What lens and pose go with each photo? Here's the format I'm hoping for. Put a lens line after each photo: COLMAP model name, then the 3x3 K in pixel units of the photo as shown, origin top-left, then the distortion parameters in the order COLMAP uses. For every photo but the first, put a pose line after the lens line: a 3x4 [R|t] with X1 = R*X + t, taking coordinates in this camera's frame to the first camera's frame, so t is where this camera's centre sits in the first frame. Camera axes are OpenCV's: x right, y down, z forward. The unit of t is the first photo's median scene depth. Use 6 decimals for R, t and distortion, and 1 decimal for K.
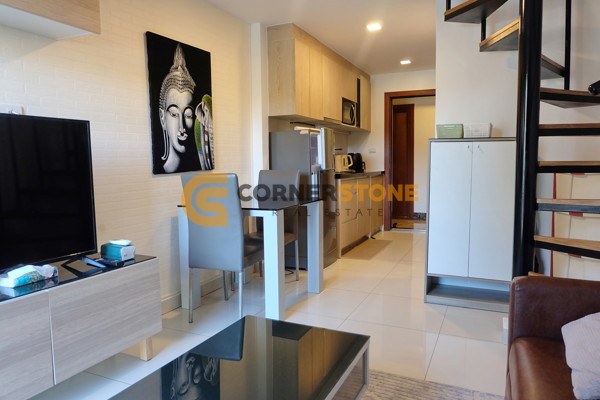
lens RADIAL K [[417.2, 0, 300.0], [0, 417.2, 200.0], [0, 0, 1]] dist [-0.056597, 0.049945]
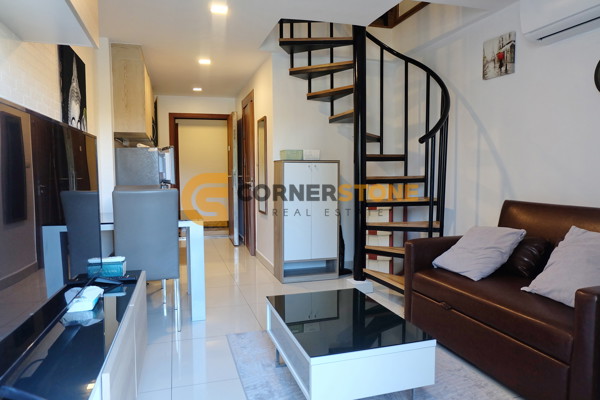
lens RADIAL K [[417.2, 0, 300.0], [0, 417.2, 200.0], [0, 0, 1]] dist [-0.056597, 0.049945]
pose [[0.741426, -0.039310, 0.669883, -0.559427], [0.062139, 0.998015, -0.010210, -0.000838], [-0.668152, 0.049195, 0.742397, -0.033865]]
